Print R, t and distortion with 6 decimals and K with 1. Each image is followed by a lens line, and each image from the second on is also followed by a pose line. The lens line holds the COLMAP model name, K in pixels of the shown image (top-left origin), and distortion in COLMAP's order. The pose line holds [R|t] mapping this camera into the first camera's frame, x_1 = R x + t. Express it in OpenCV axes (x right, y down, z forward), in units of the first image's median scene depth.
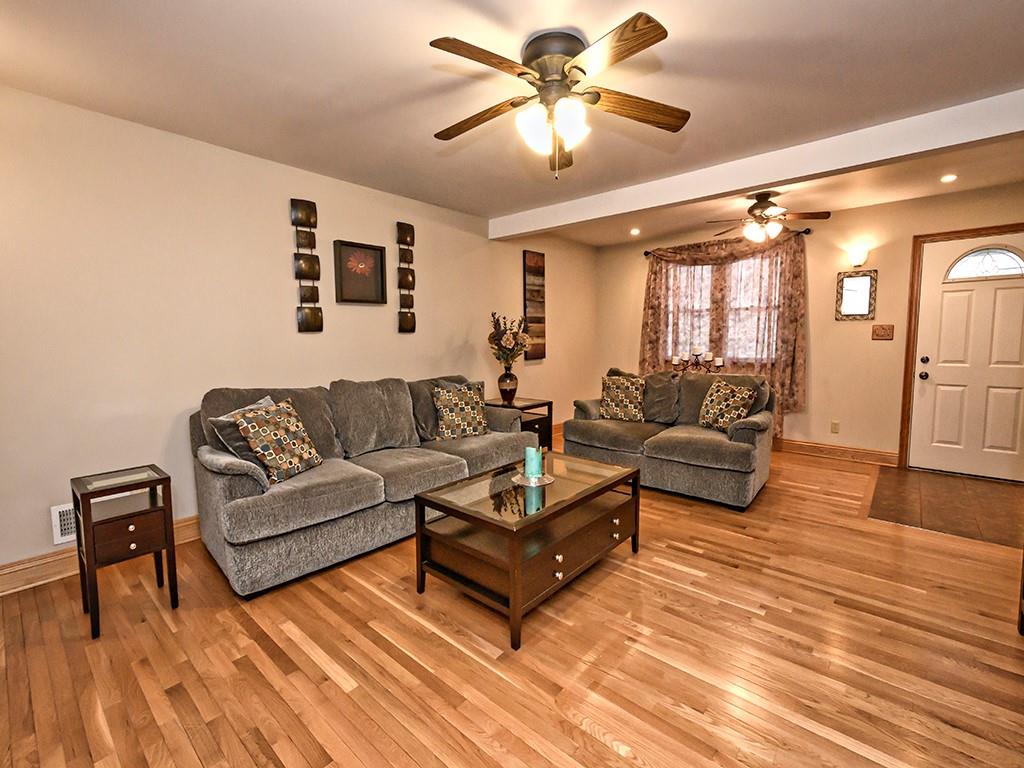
lens RADIAL K [[451.8, 0, 514.4], [0, 451.8, 378.9], [0, 0, 1]] dist [0.015167, -0.002947]
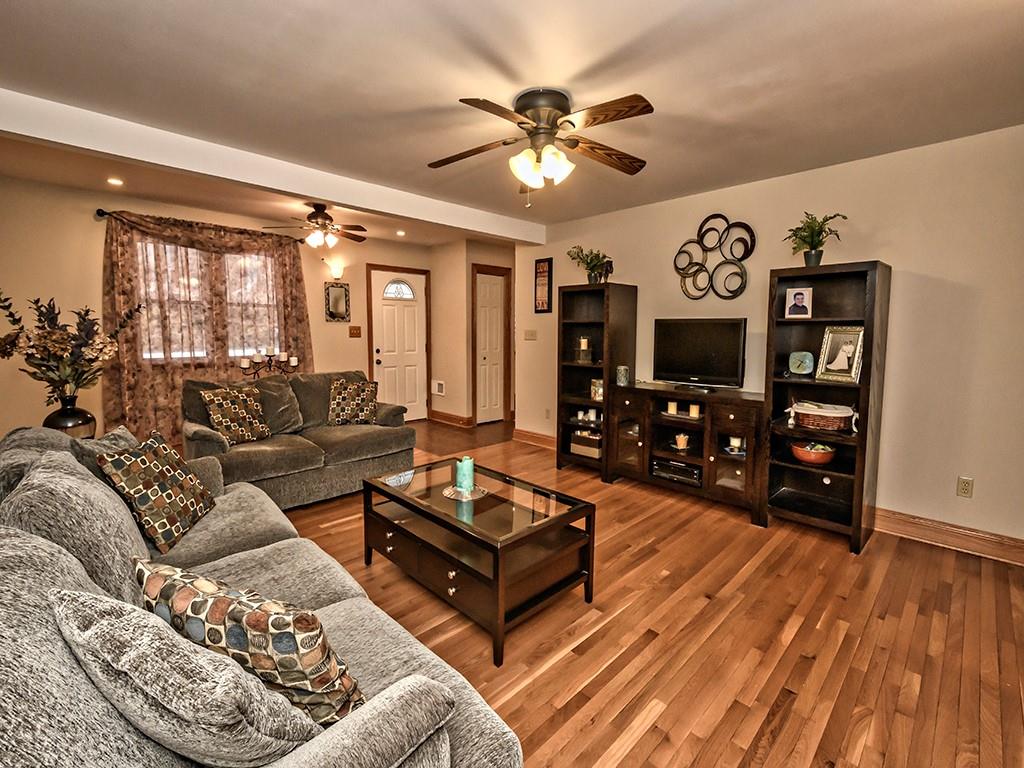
lens RADIAL K [[451.8, 0, 516.7], [0, 451.8, 367.1], [0, 0, 1]] dist [0.015167, -0.002947]
pose [[0.076212, -0.078392, 0.994005, -0.435270], [0.079017, 0.994244, 0.072353, -0.051143], [-0.993956, 0.073029, 0.081968, 0.387602]]
